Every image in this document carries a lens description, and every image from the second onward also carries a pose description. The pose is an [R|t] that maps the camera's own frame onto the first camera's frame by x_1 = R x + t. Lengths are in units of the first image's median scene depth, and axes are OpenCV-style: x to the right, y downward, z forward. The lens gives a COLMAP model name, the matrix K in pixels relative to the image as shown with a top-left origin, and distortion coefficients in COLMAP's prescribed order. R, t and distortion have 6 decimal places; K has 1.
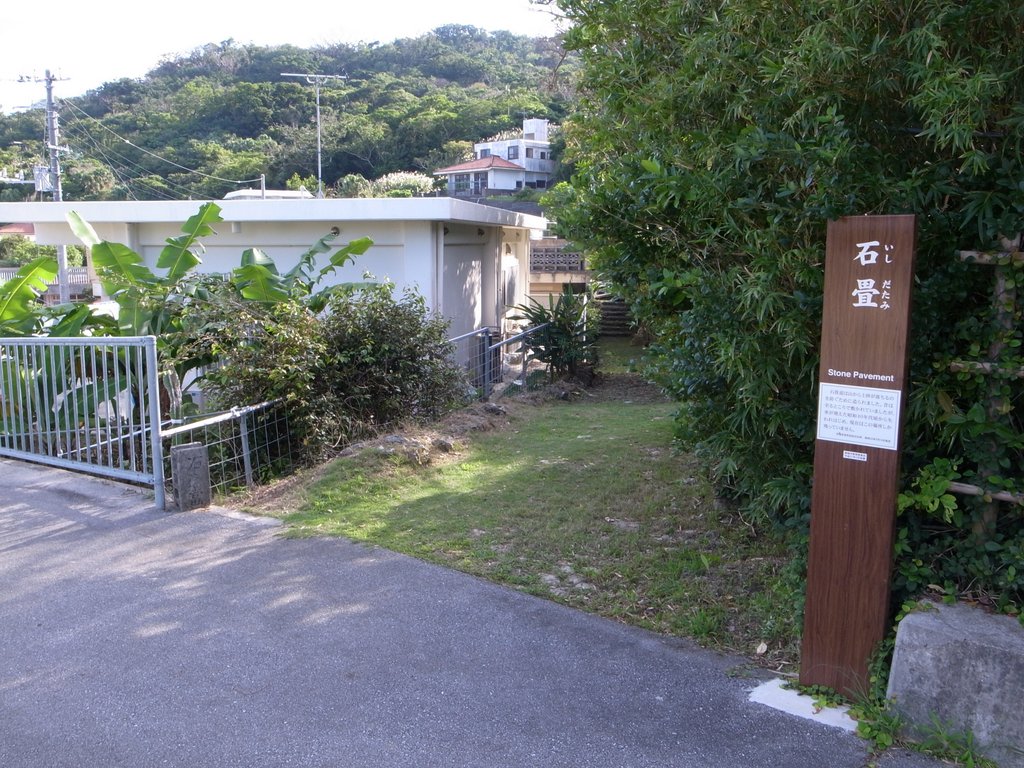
lens RADIAL K [[945.8, 0, 512.0], [0, 945.8, 384.0], [0, 0, 1]] dist [-0.003368, -0.002189]
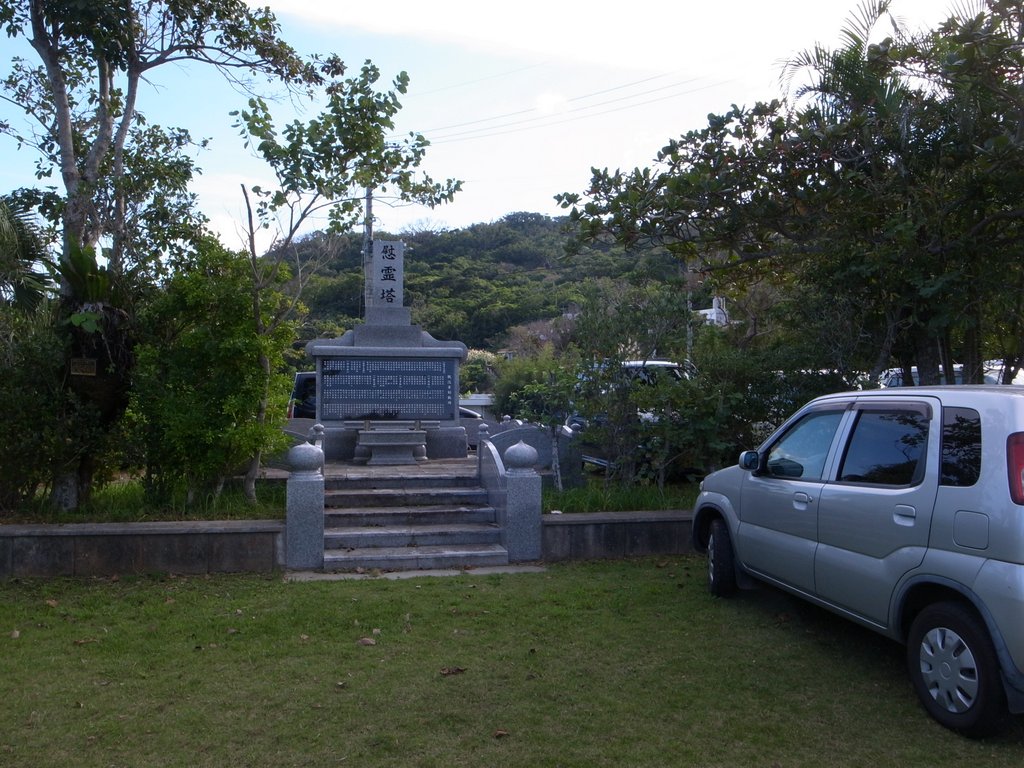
lens RADIAL K [[945.8, 0, 512.0], [0, 945.8, 384.0], [0, 0, 1]] dist [-0.003368, -0.002189]
pose [[0.997201, 0.003076, -0.074709, 0.018907], [-0.014963, 0.987154, -0.159069, 0.020136], [0.073260, 0.159741, 0.984437, -0.161859]]
